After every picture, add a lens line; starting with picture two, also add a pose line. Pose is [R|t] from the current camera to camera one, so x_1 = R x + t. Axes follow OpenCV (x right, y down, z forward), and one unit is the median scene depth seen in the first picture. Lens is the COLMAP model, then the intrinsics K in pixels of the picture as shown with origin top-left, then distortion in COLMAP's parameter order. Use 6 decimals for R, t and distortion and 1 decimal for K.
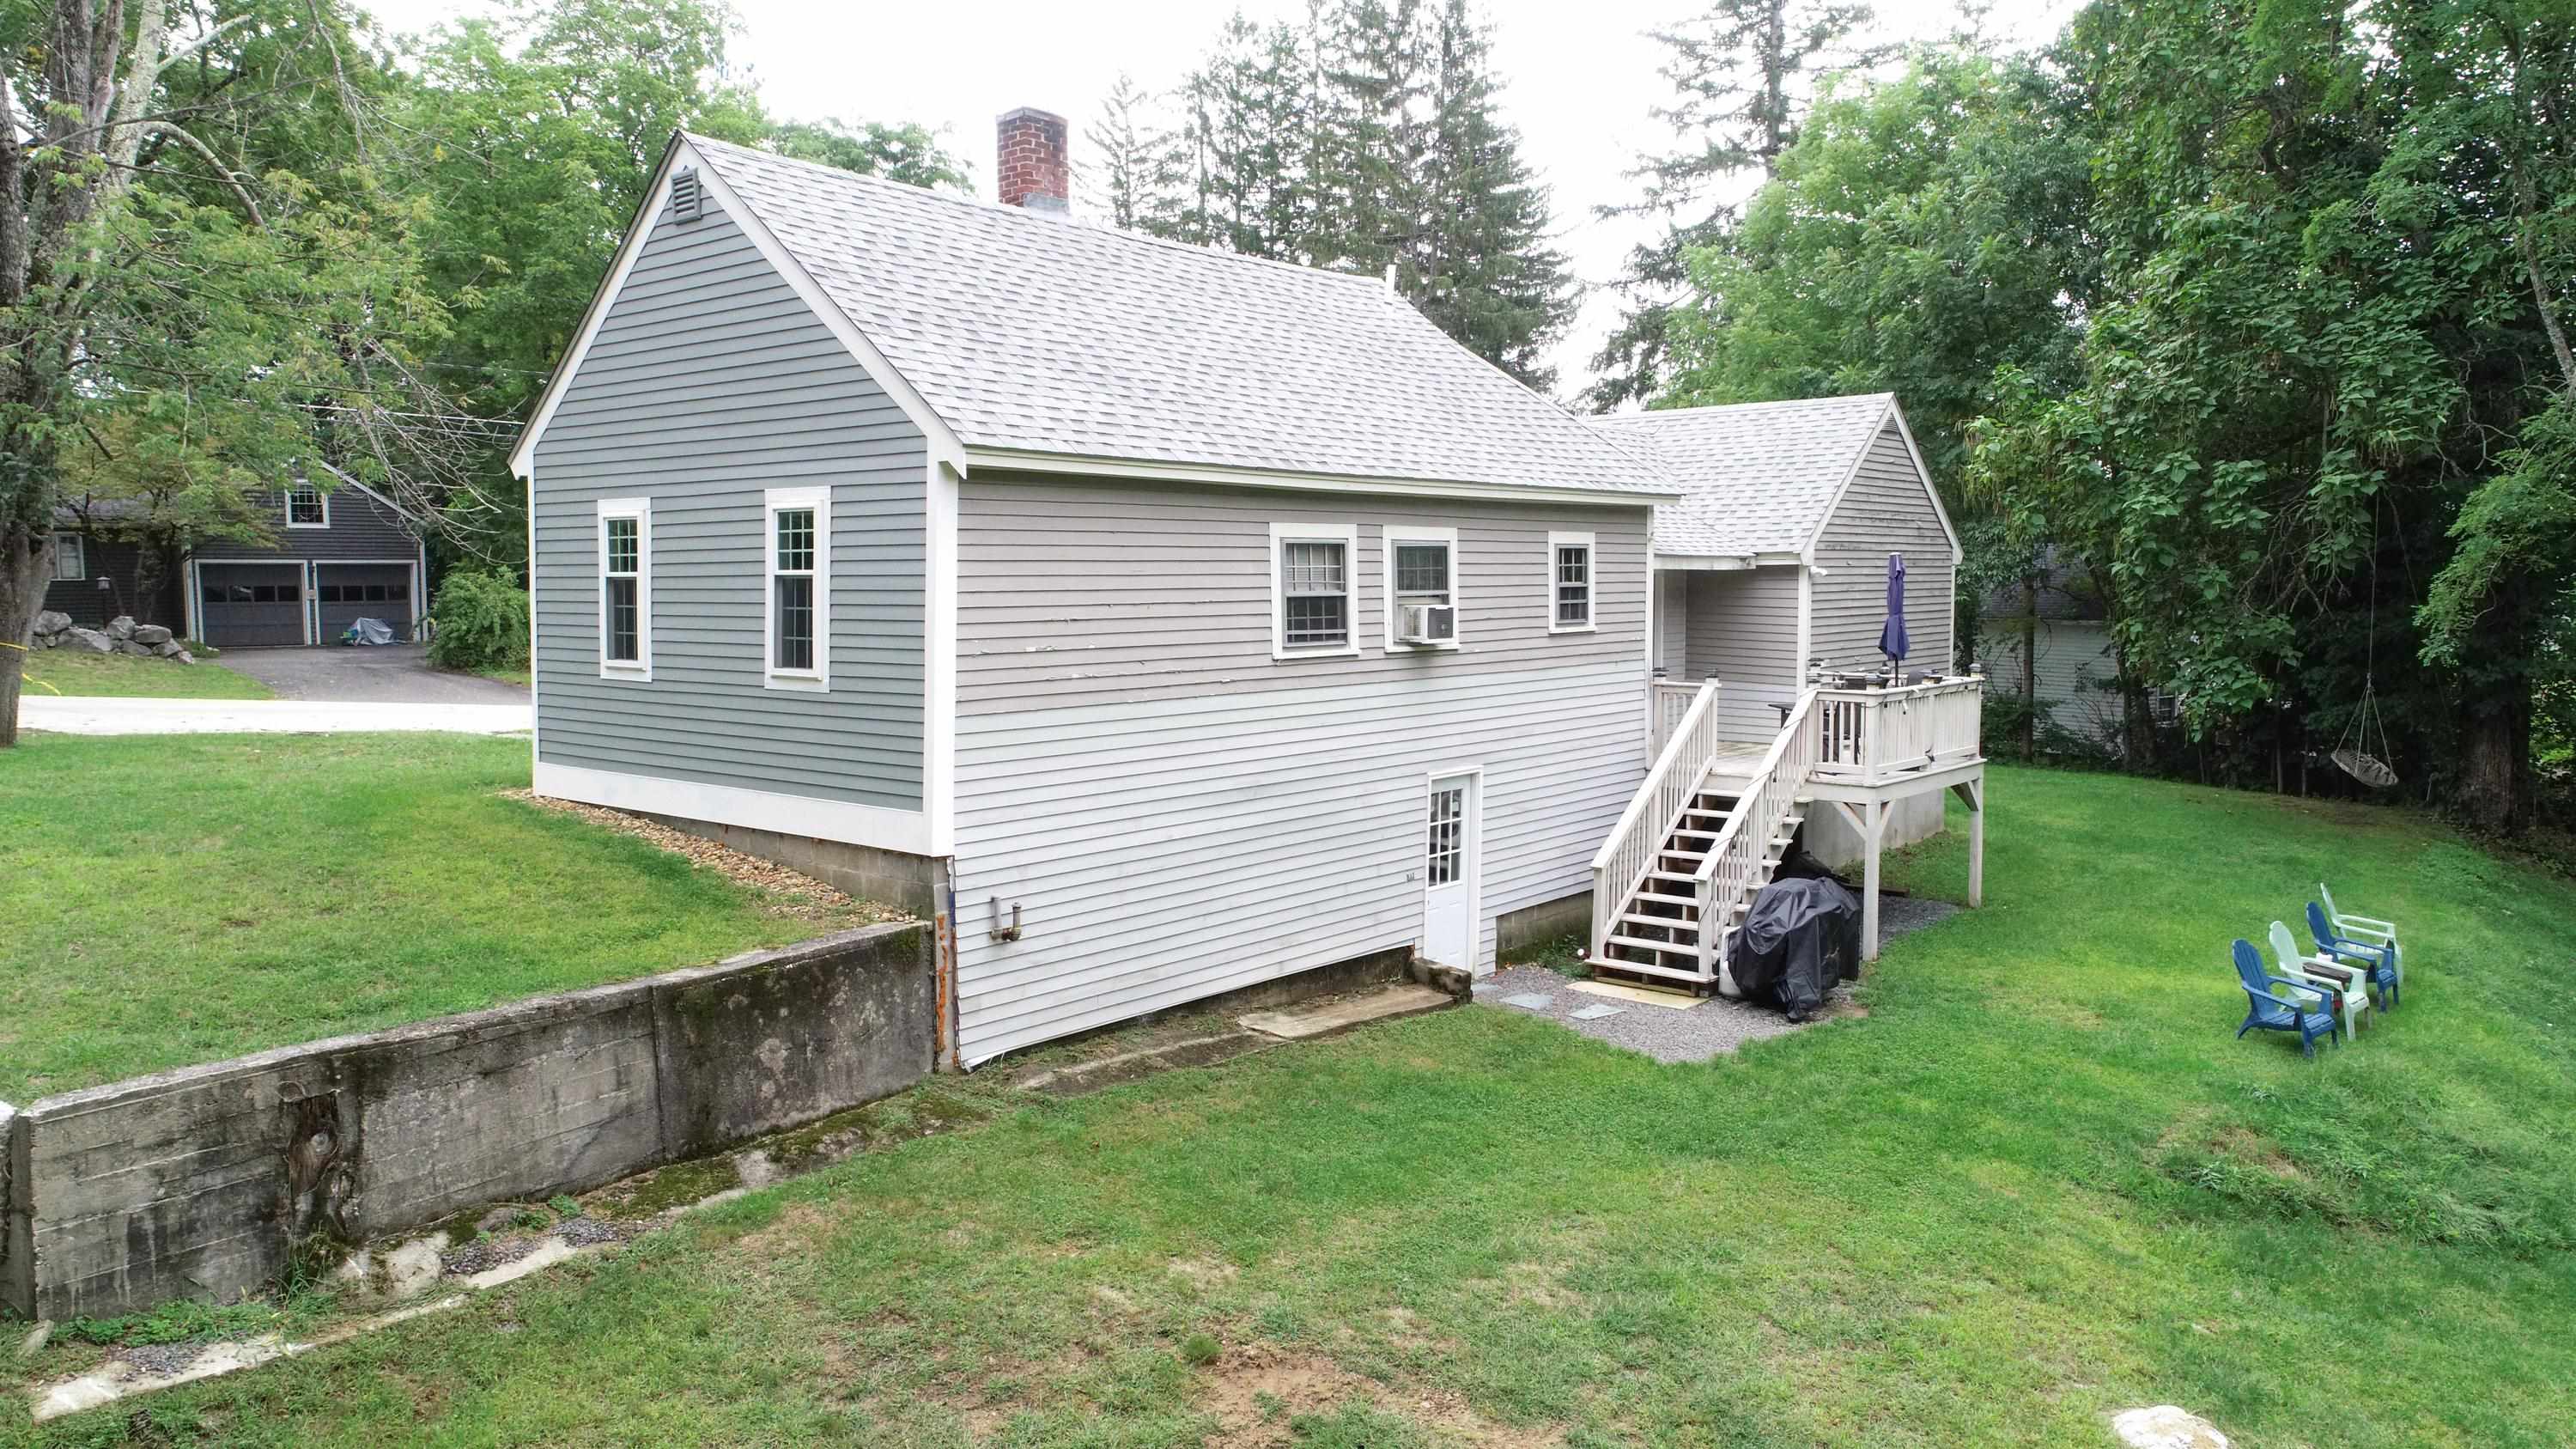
lens RADIAL K [[1777.7, 0, 1288.0], [0, 1777.7, 724.5], [0, 0, 1]] dist [-0.002835, -0.003682]
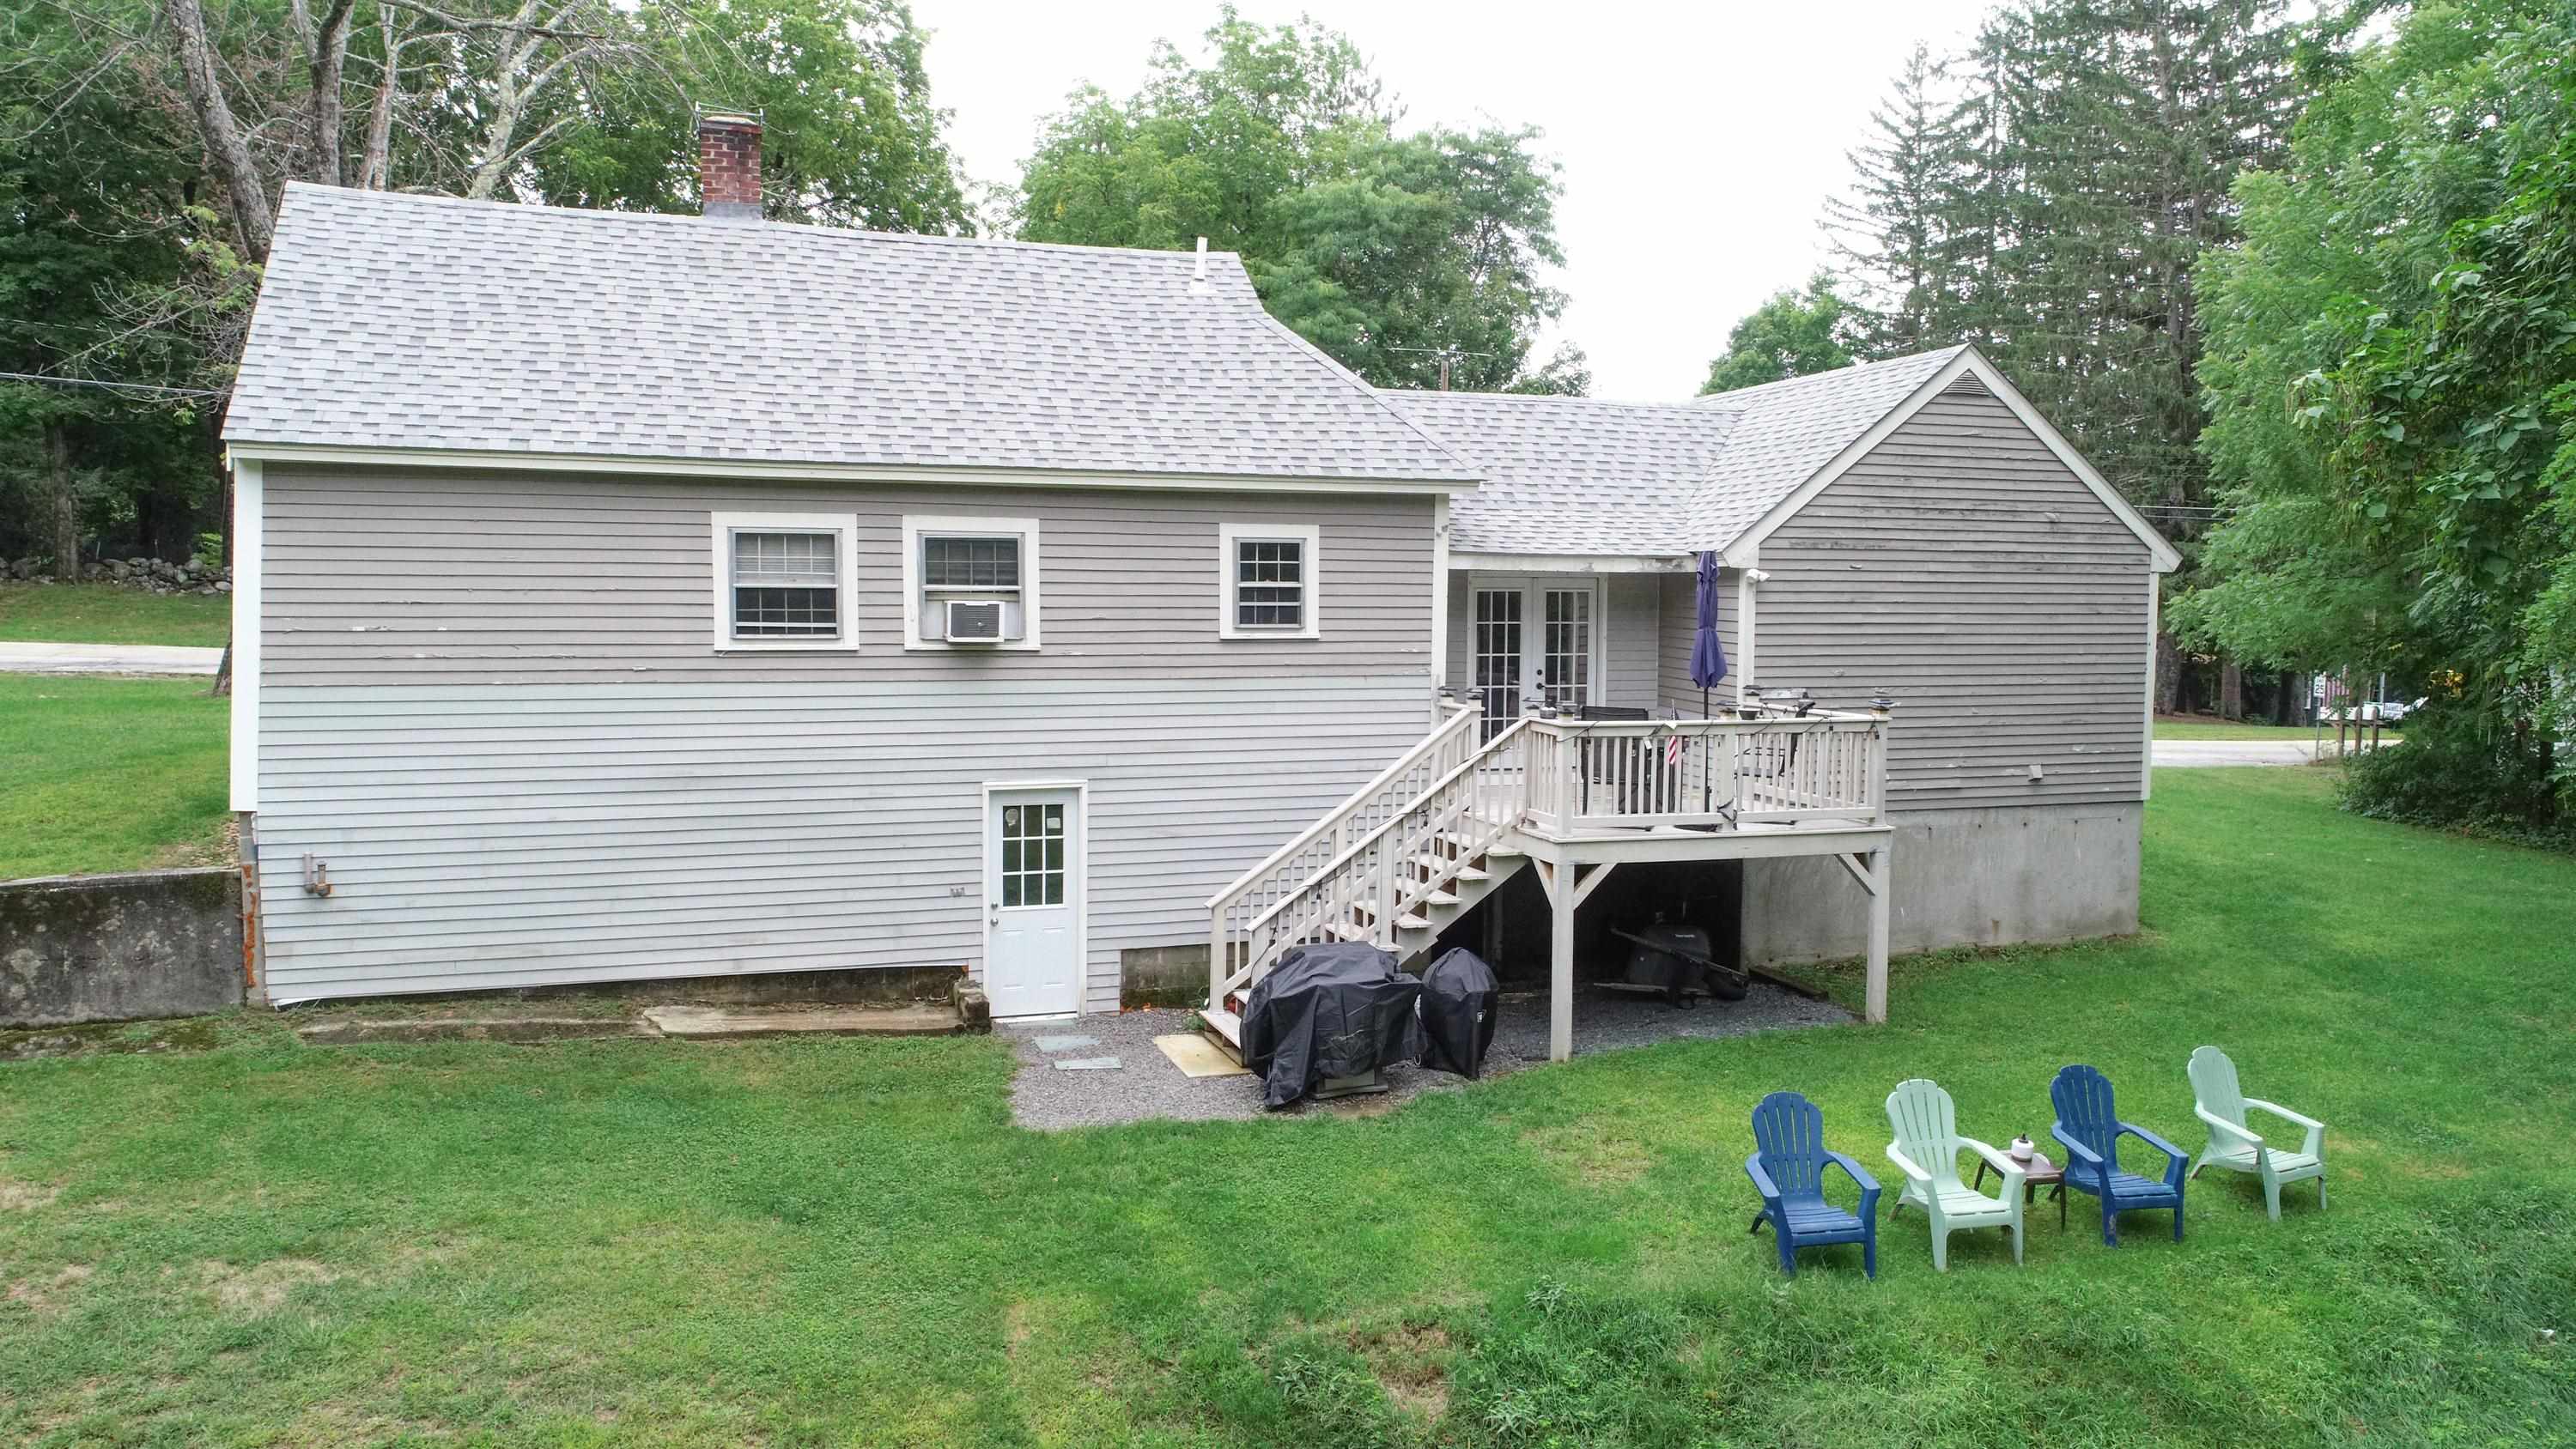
lens RADIAL K [[1793.3, 0, 1288.0], [0, 1793.3, 724.5], [0, 0, 1]] dist [0.000316, -0.002766]
pose [[0.854863, 0.049462, -0.516491, 0.746698], [-0.055411, 0.998456, 0.003905, -0.016436], [0.515887, 0.025281, 0.856284, 0.297996]]
